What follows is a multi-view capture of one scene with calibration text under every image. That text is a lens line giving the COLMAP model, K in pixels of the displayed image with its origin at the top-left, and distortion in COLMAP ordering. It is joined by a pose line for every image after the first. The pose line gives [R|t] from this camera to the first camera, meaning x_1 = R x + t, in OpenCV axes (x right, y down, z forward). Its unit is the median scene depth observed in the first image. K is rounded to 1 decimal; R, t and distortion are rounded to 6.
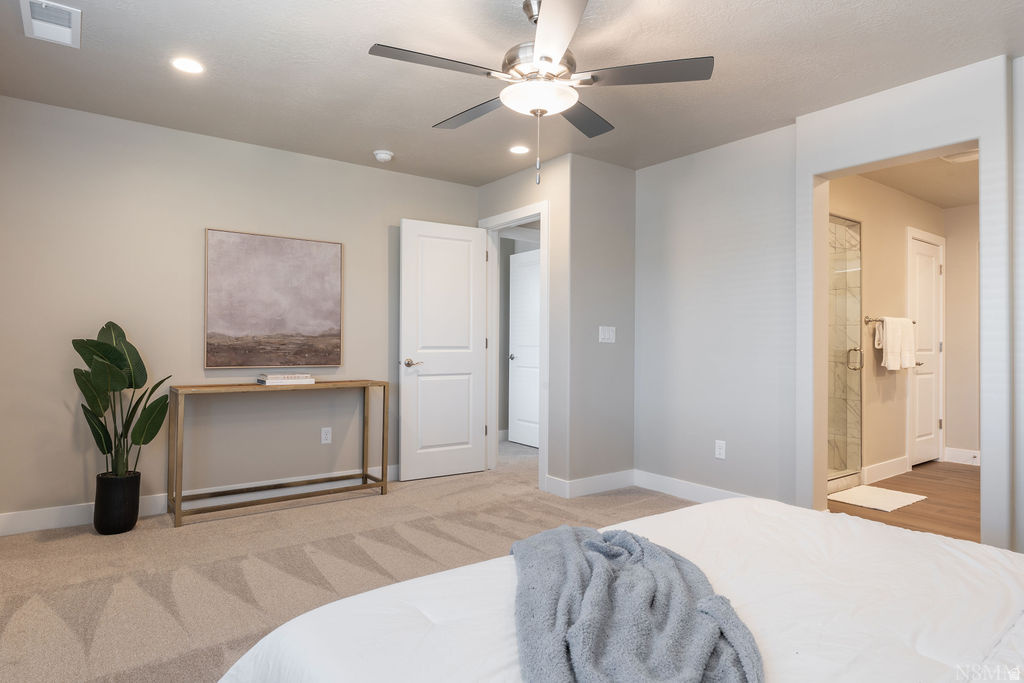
lens RADIAL K [[586.4, 0, 512.0], [0, 586.4, 341.5], [0, 0, 1]] dist [-0.004480, 0.001253]
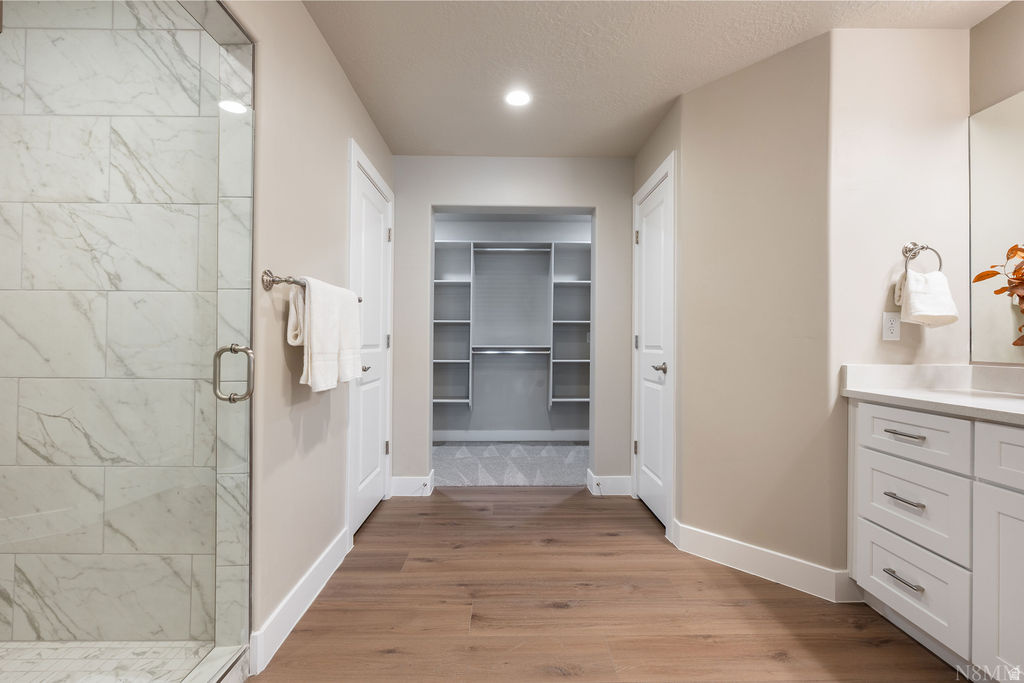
lens RADIAL K [[454.4, 0, 509.8], [0, 454.4, 339.8], [0, 0, 1]] dist [0.002323, 0.000249]
pose [[0.586257, 0.003441, 0.810118, 0.435427], [-0.012172, 0.999916, 0.004561, 0.003685], [-0.810034, -0.012535, 0.586250, 0.653736]]
